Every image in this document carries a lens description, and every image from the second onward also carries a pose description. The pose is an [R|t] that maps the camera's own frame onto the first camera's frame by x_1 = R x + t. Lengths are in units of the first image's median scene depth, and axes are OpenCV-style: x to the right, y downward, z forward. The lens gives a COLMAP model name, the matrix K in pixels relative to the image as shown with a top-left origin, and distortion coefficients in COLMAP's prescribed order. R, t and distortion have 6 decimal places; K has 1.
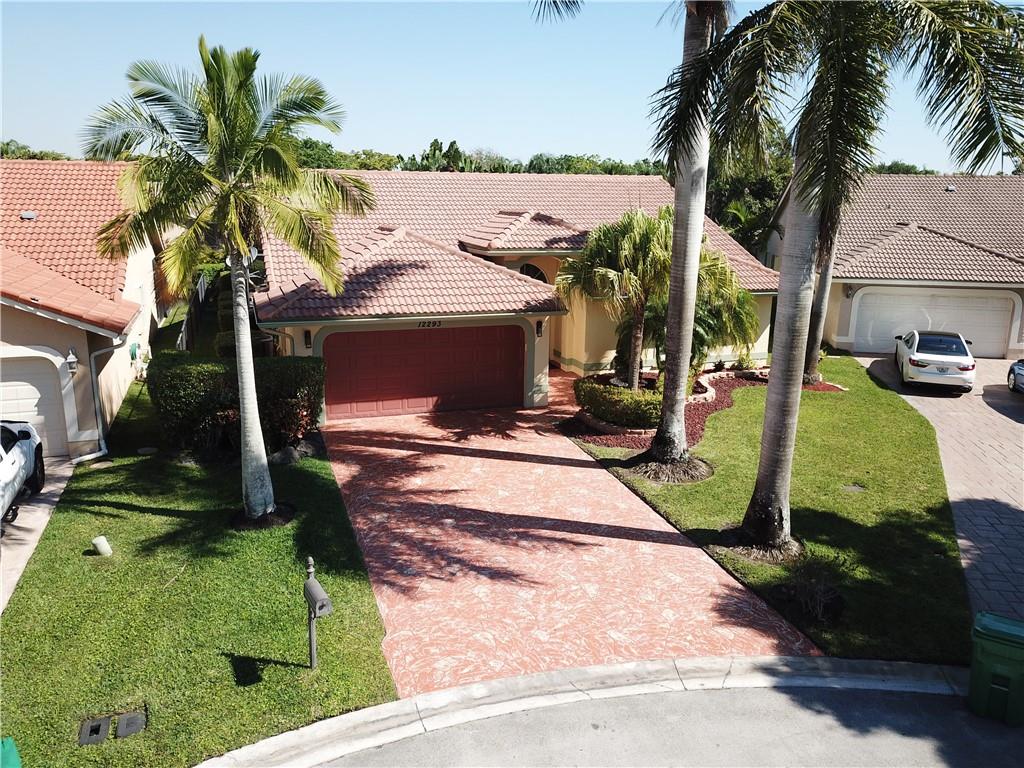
lens RADIAL K [[779.9, 0, 511.5], [0, 779.9, 381.3], [0, 0, 1]] dist [-0.001935, 0.001690]
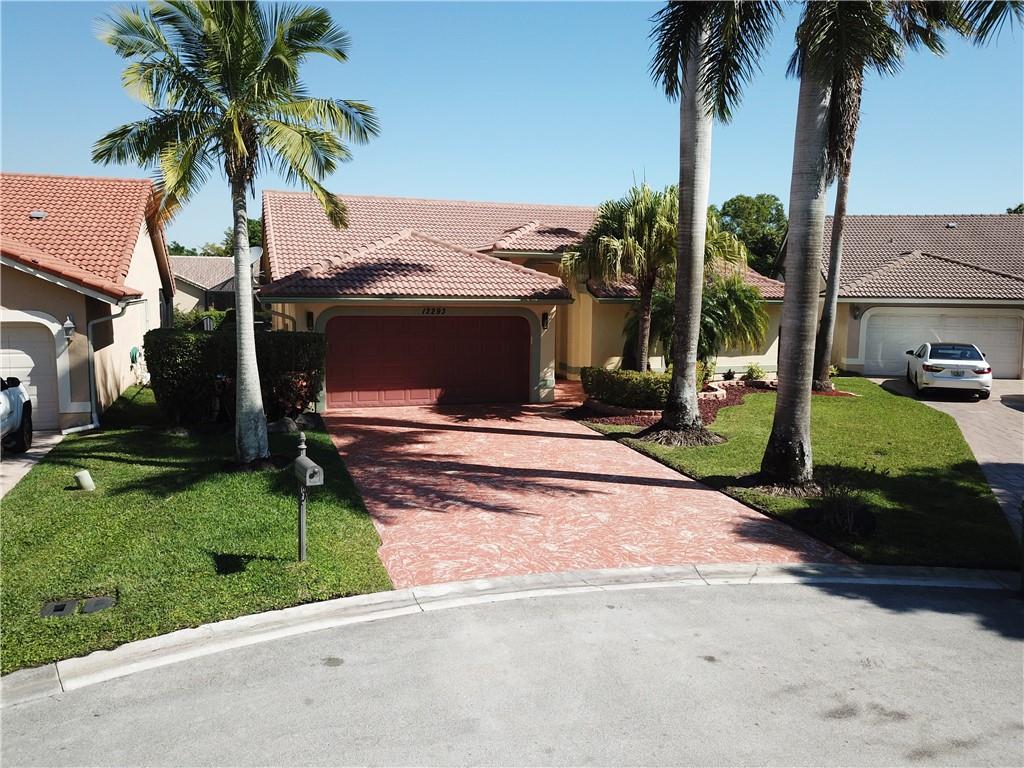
lens RADIAL K [[779.9, 0, 511.1], [0, 779.9, 384.3], [0, 0, 1]] dist [-0.001935, 0.001690]
pose [[0.999975, -0.001635, -0.006817, -0.000810], [0.000792, 0.992538, -0.121935, 0.175100], [0.006966, 0.121927, 0.992515, 0.040976]]
